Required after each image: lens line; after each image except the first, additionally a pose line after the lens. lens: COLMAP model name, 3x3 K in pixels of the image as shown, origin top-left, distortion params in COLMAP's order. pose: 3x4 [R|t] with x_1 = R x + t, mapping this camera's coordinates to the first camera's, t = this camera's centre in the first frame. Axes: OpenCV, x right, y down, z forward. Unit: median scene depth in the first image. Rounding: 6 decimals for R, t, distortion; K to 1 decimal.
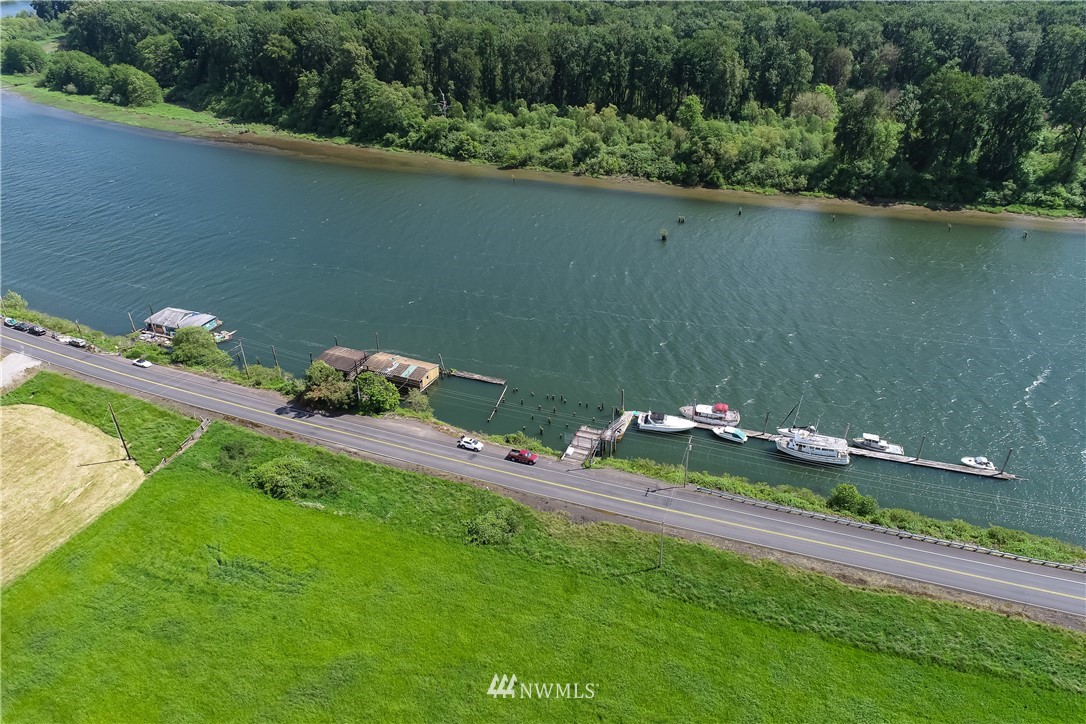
lens RADIAL K [[734.5, 0, 543.0], [0, 734.5, 362.0], [0, 0, 1]] dist [-0.007801, 0.000597]
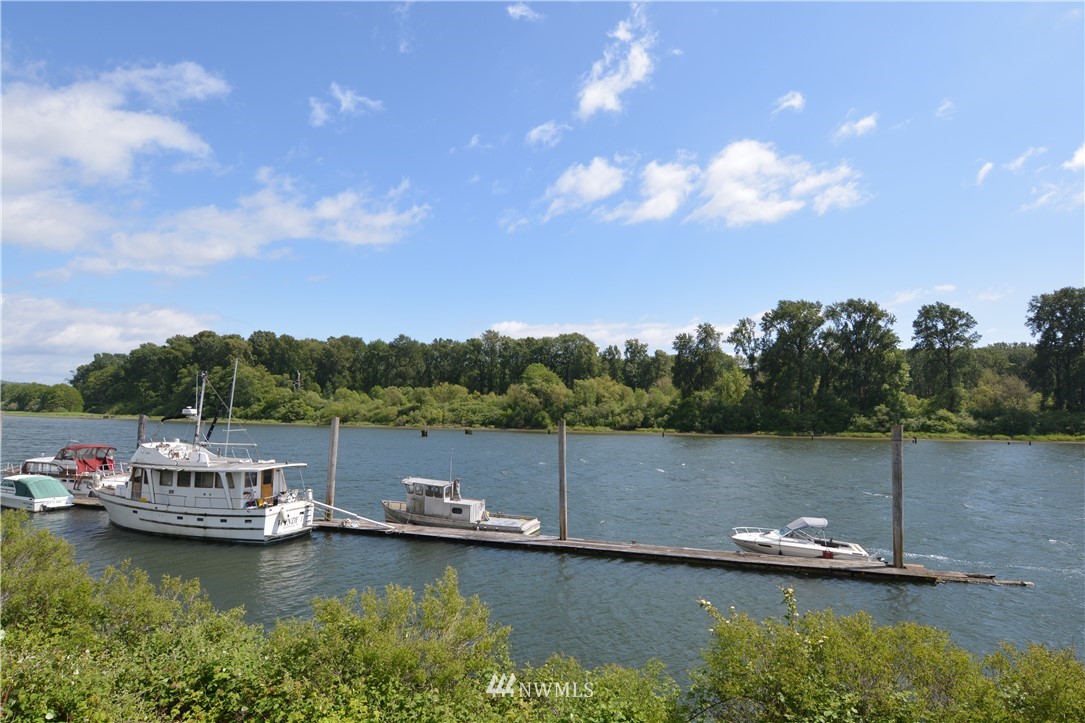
lens RADIAL K [[605.4, 0, 540.0], [0, 605.4, 363.0], [0, 0, 1]] dist [0.005859, -0.017749]
pose [[0.999650, 0.021645, -0.015229, 0.239441], [-0.026465, 0.821977, -0.568906, 0.096643], [0.000204, 0.569109, 0.822262, 0.375879]]
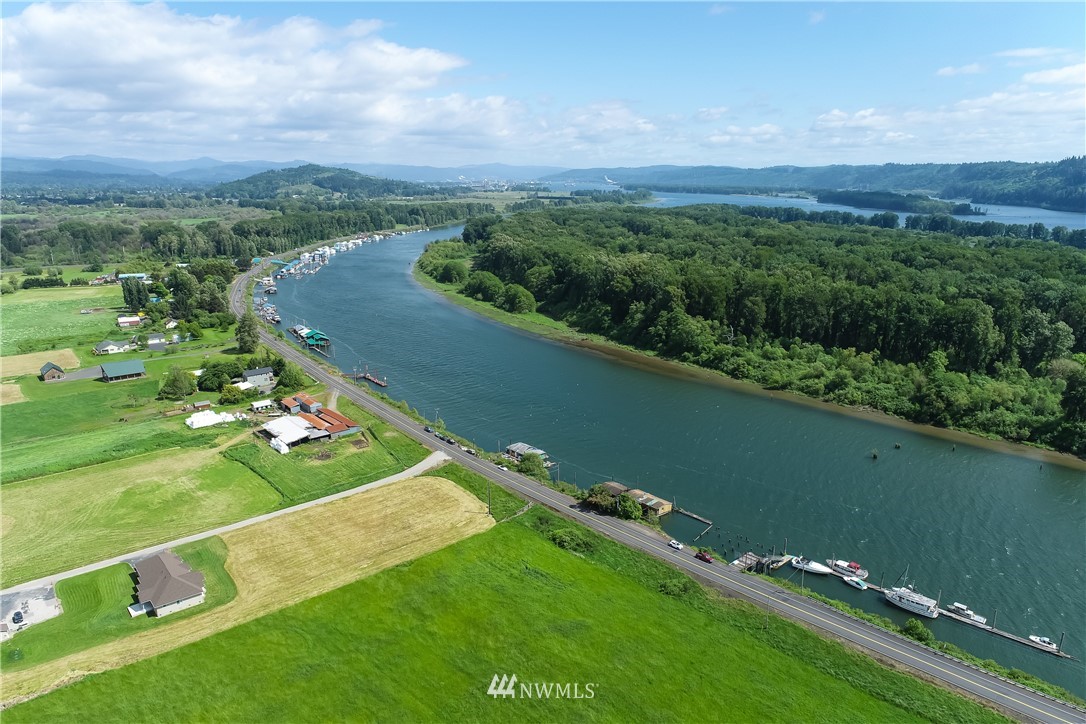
lens RADIAL K [[734.5, 0, 543.0], [0, 734.5, 362.0], [0, 0, 1]] dist [-0.007801, 0.000597]
pose [[0.905557, 0.115614, -0.408167, 0.118388], [-0.222715, 0.948454, -0.225463, 0.074276], [0.361060, 0.295074, 0.884628, -0.314178]]
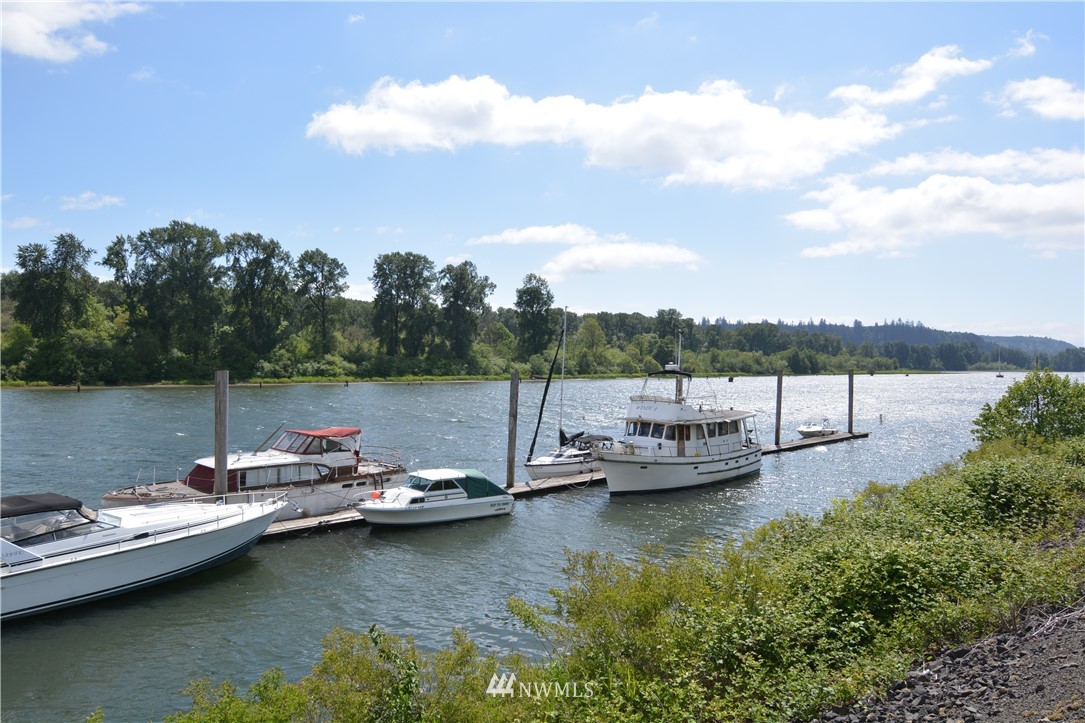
lens RADIAL K [[738.2, 0, 541.6], [0, 738.2, 361.6], [0, 0, 1]] dist [0.004779, -0.022882]
pose [[0.438321, 0.015942, 0.898677, 0.041275], [0.439620, 0.868283, -0.229824, 0.061931], [-0.783970, 0.495813, 0.373578, 0.440375]]
